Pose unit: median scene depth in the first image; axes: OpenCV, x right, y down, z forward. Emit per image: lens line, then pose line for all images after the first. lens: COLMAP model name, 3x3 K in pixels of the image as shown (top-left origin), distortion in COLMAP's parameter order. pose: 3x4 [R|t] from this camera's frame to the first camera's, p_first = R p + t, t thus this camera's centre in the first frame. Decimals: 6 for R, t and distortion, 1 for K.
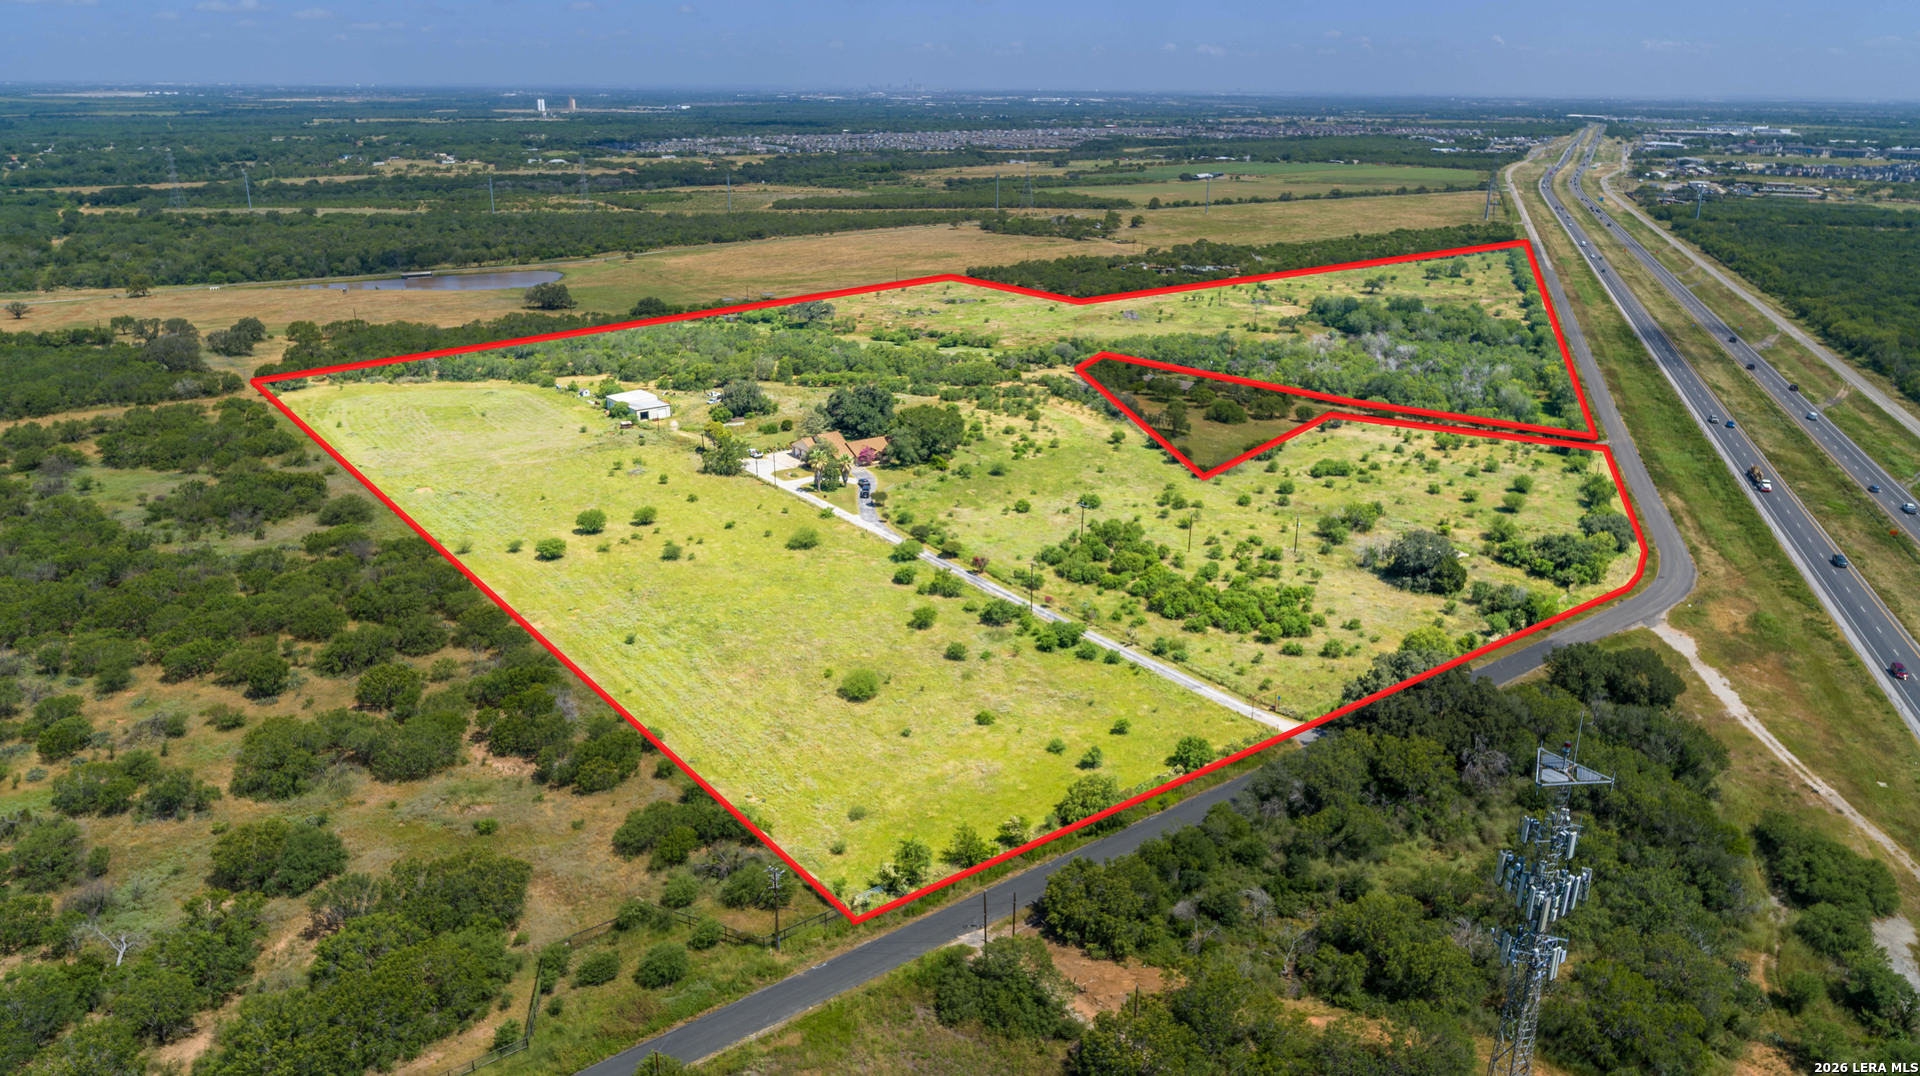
lens RADIAL K [[1302.6, 0, 964.2], [0, 1302.6, 536.2], [0, 0, 1]] dist [0.000317, -0.009385]
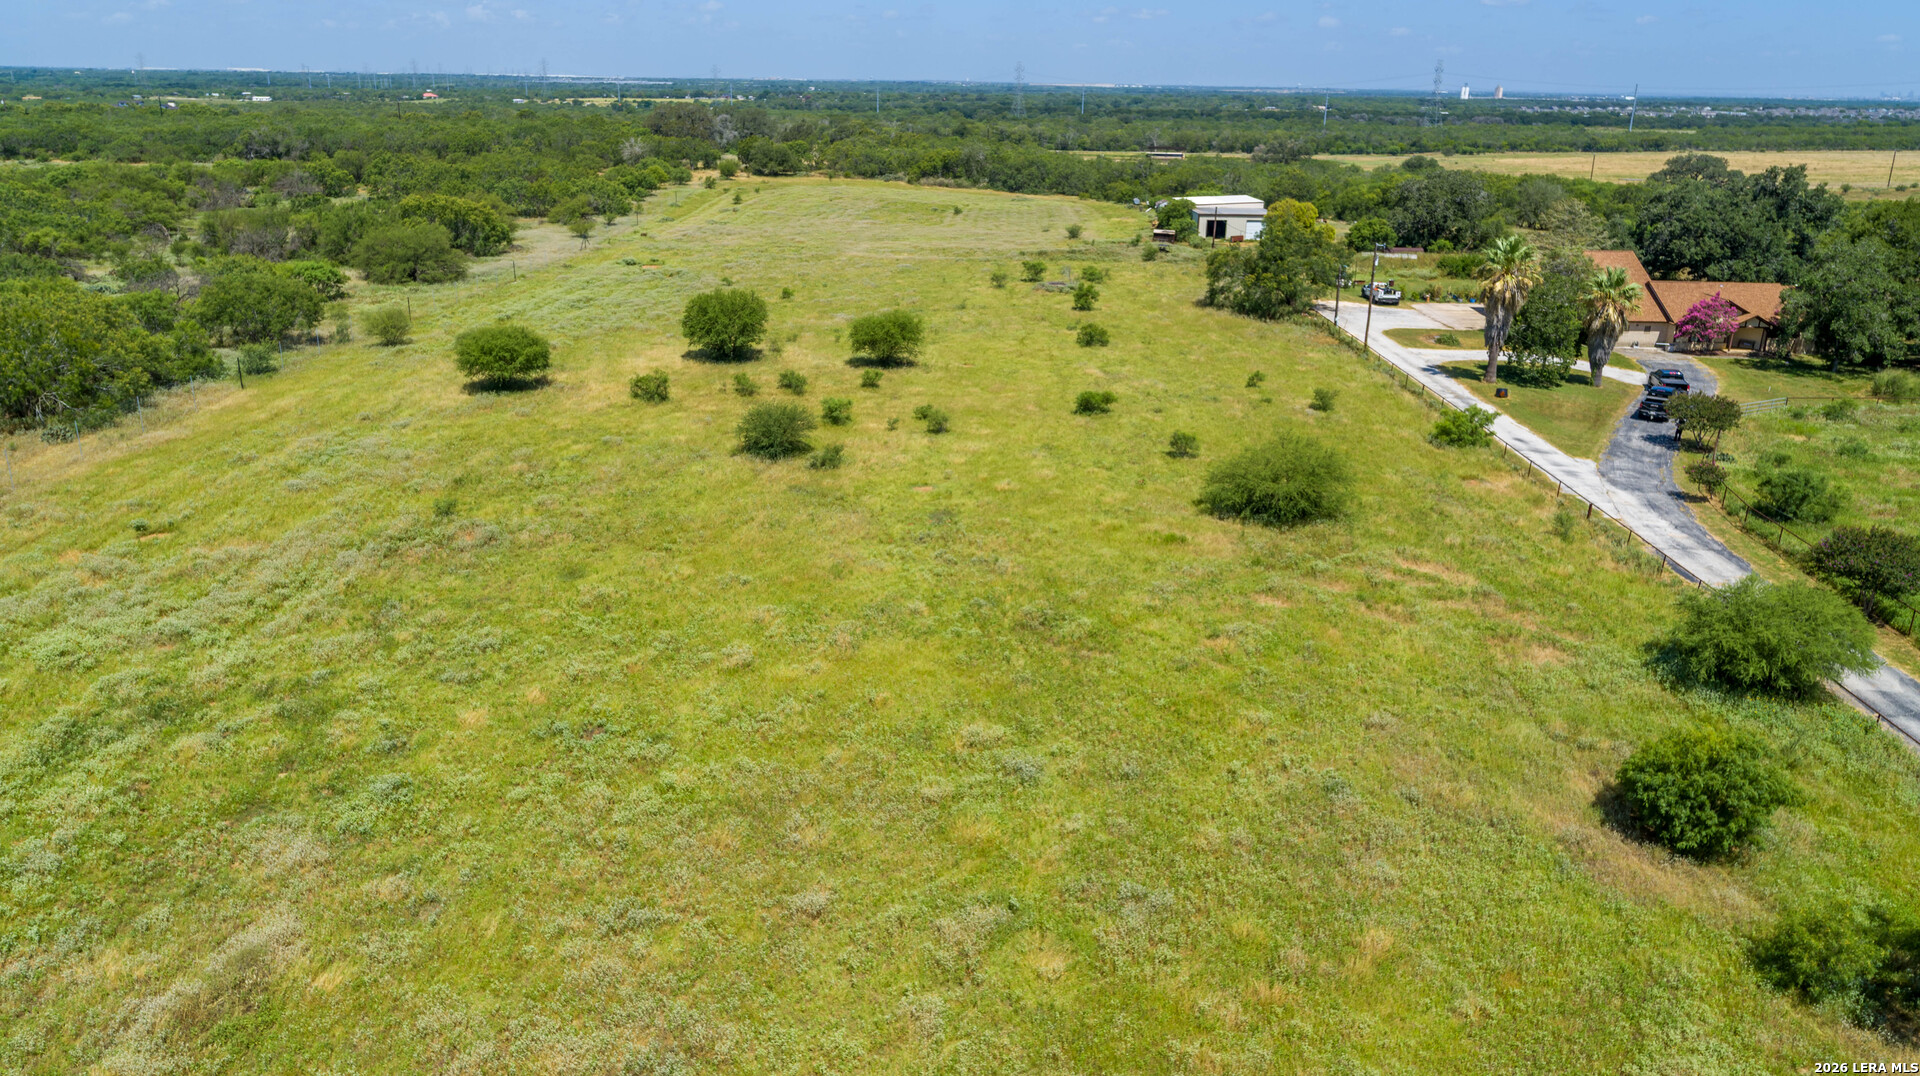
lens RADIAL K [[1302.6, 0, 964.2], [0, 1302.6, 536.2], [0, 0, 1]] dist [0.000317, -0.009385]
pose [[0.790551, 0.202305, -0.578016, -0.023708], [-0.206191, 0.976681, 0.059830, 0.007324], [0.576641, 0.071883, 0.813829, 0.620428]]
